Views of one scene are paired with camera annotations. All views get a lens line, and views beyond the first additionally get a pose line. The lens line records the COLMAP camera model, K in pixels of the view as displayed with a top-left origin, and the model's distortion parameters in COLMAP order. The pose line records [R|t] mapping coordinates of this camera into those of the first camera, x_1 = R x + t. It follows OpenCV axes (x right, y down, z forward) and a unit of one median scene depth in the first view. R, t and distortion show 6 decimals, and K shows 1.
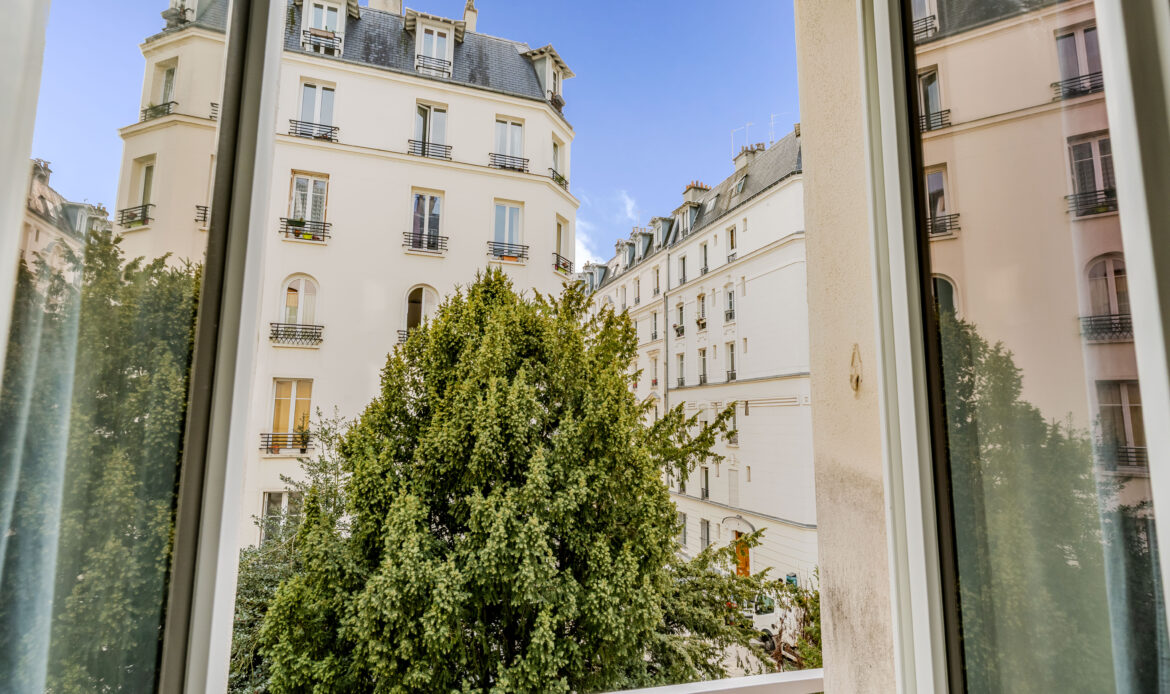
lens RADIAL K [[525.4, 0, 571.0], [0, 525.4, 343.2], [0, 0, 1]] dist [0.003794, 0.000300]
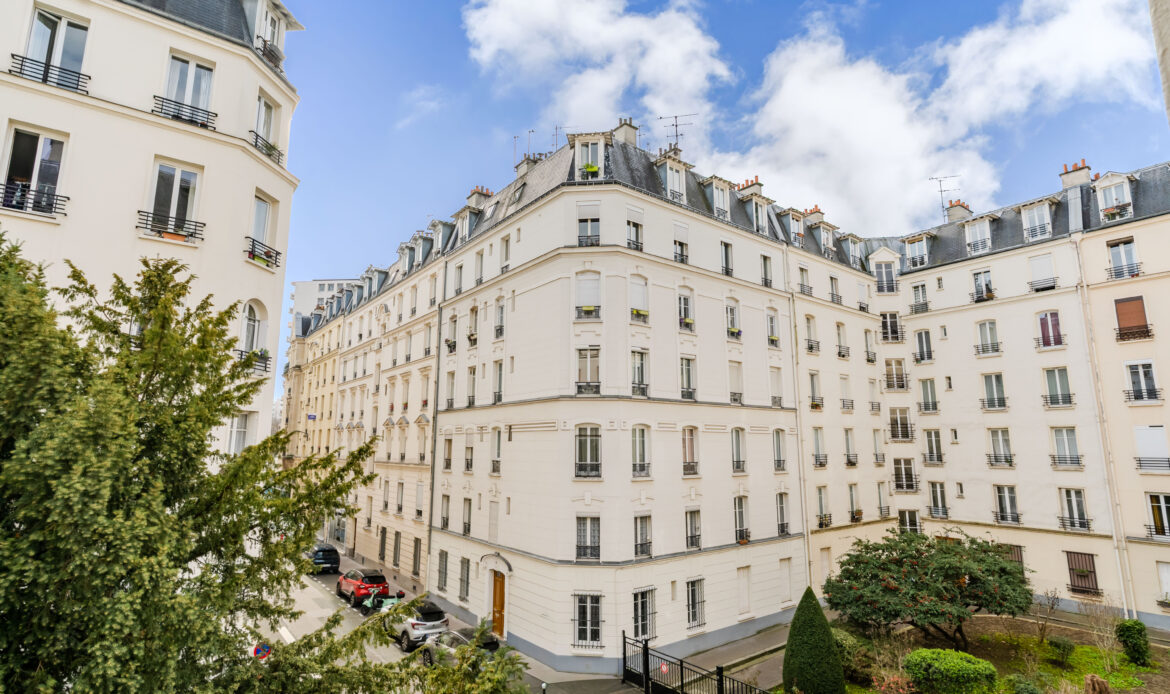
lens RADIAL K [[528.9, 0, 559.8], [0, 528.9, 344.0], [0, 0, 1]] dist [0.001209, -0.000068]
pose [[0.959150, 0.046288, 0.279086, 0.146504], [-0.036922, 0.998568, -0.038726, 0.000801], [-0.280479, 0.026840, 0.959485, 0.085352]]
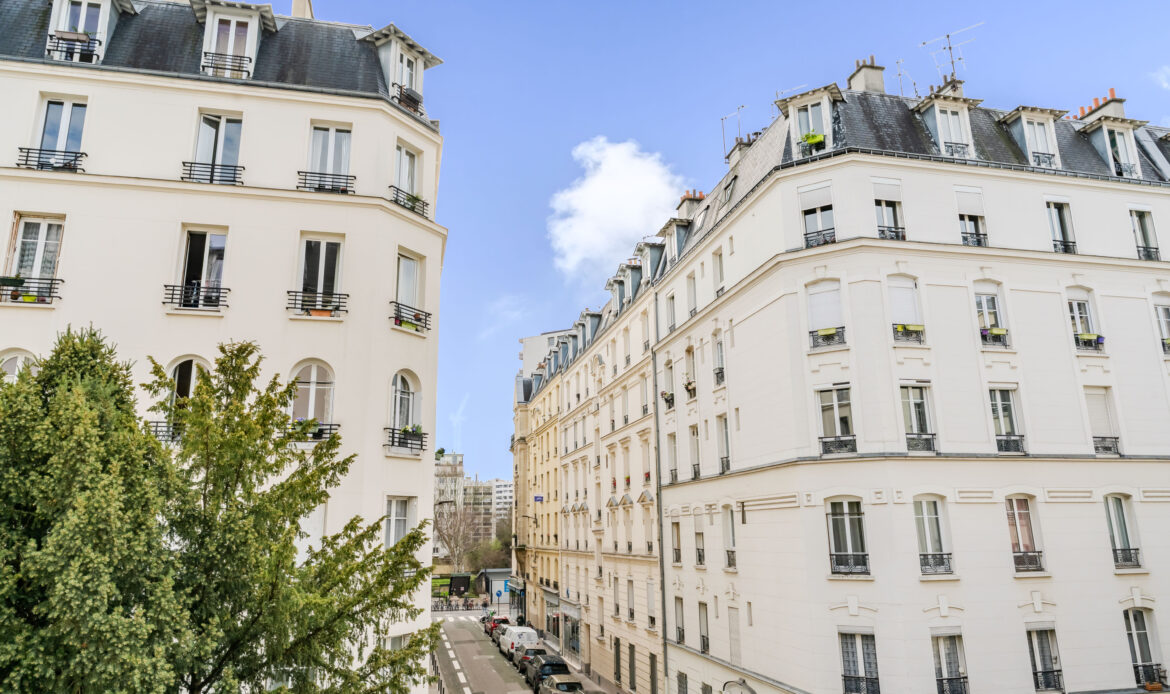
lens RADIAL K [[702.2, 0, 621.2], [0, 702.2, 348.3], [0, 0, 1]] dist [-0.005297, 0.011542]
pose [[0.994046, -0.050397, -0.096601, 0.264100], [0.040459, 0.993940, -0.102211, -0.000008], [0.101166, 0.097694, 0.990061, 0.074201]]
